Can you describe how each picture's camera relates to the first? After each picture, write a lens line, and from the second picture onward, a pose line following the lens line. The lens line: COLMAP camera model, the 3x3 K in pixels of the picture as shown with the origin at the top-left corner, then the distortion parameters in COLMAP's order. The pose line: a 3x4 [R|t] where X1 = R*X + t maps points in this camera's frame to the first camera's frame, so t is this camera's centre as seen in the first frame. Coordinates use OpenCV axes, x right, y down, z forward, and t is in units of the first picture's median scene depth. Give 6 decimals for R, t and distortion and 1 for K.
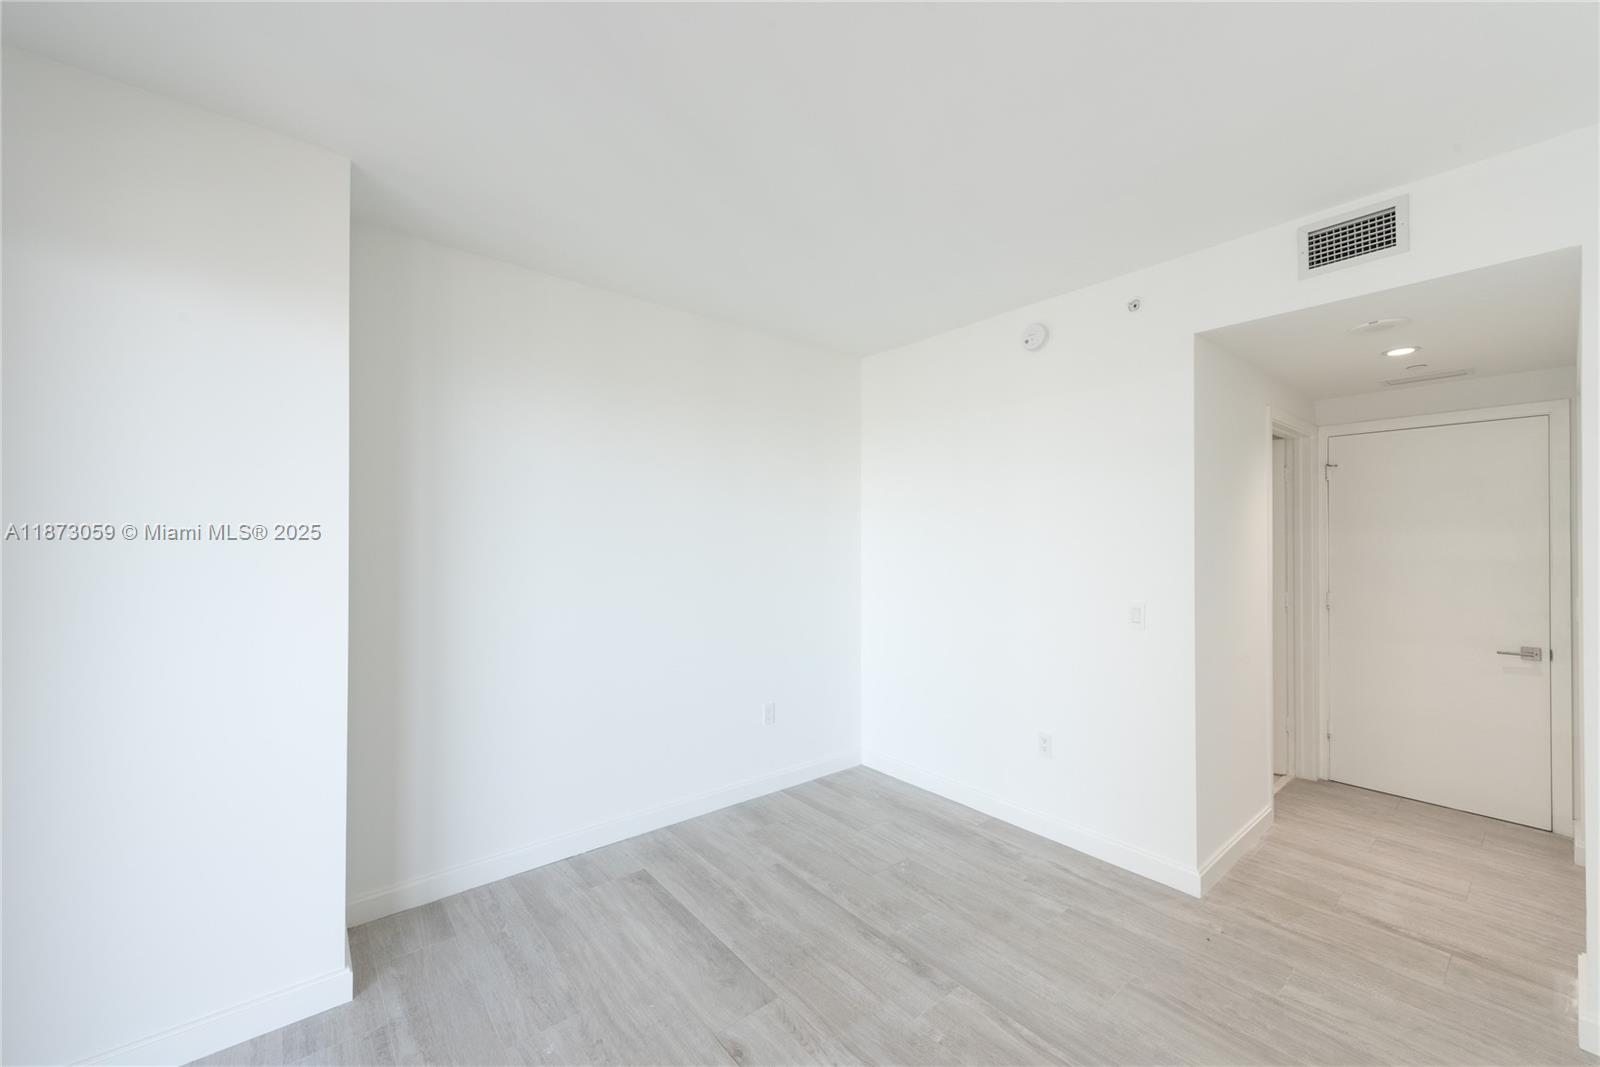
lens RADIAL K [[627.3, 0, 795.0], [0, 627.3, 536.4], [0, 0, 1]] dist [0.018261, -0.005978]
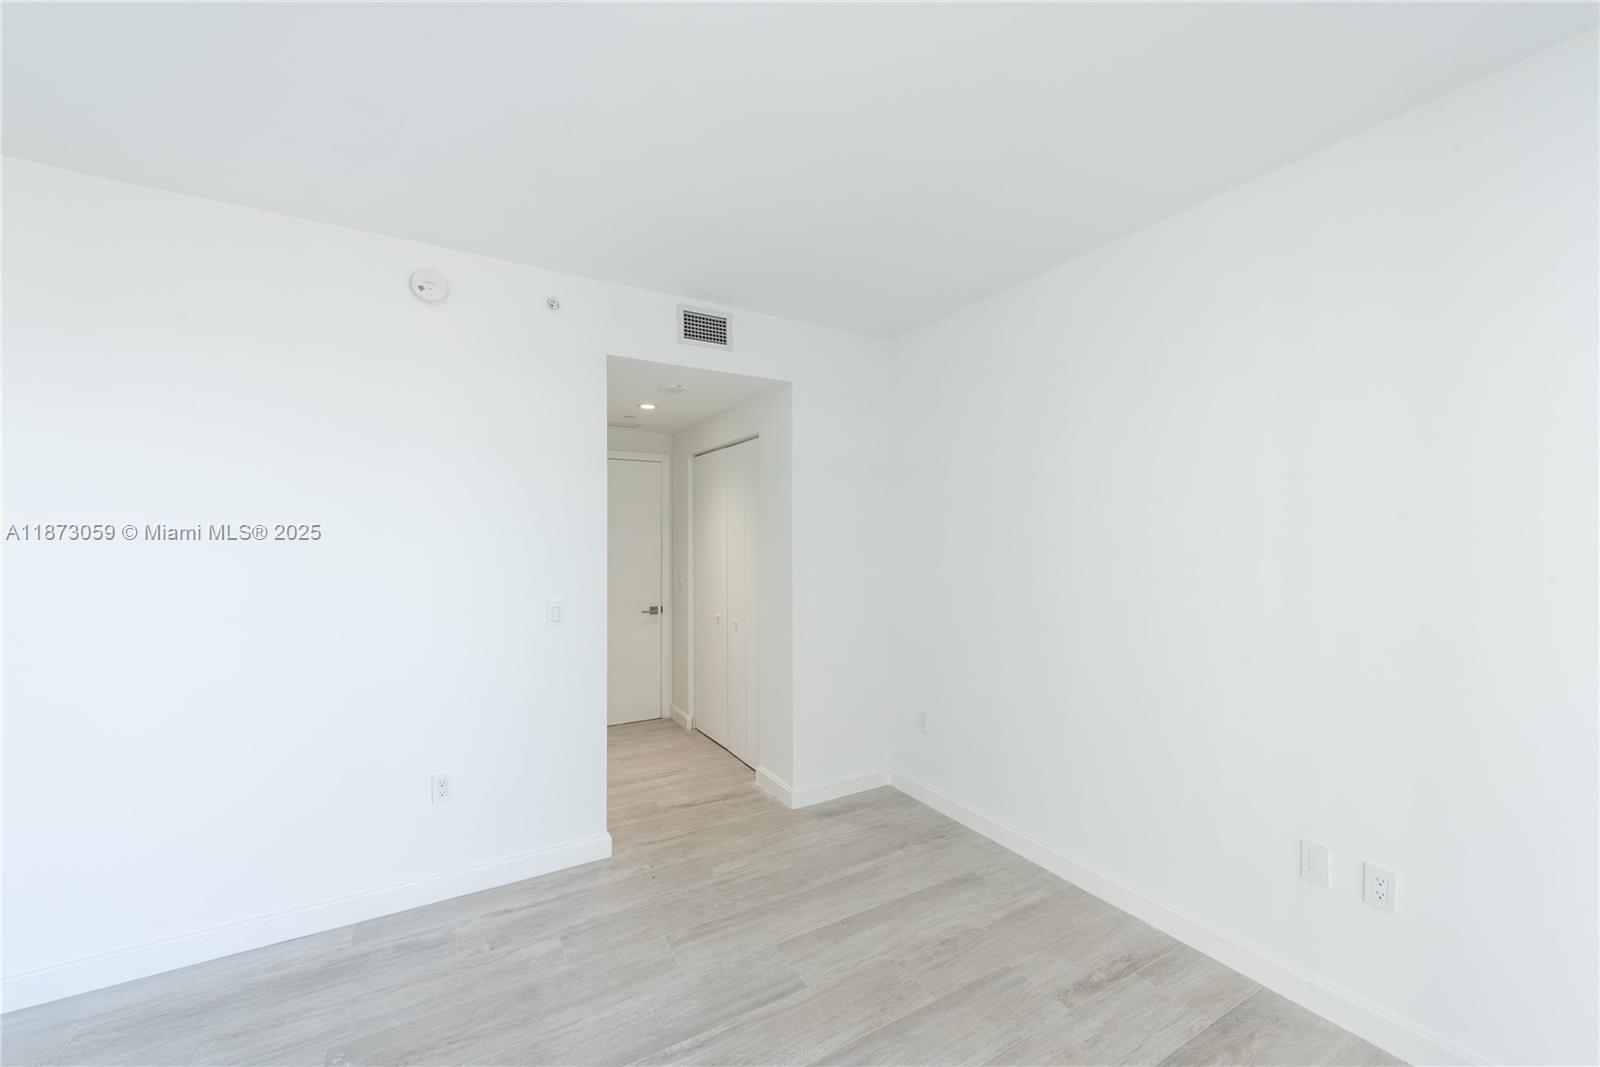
lens RADIAL K [[627.3, 0, 795.0], [0, 627.3, 536.4], [0, 0, 1]] dist [0.018261, -0.005978]
pose [[0.149891, 0.002973, 0.988698, -0.427789], [-0.003640, 0.999990, -0.002455, 0.002209], [-0.988696, -0.003231, 0.149901, 0.512459]]
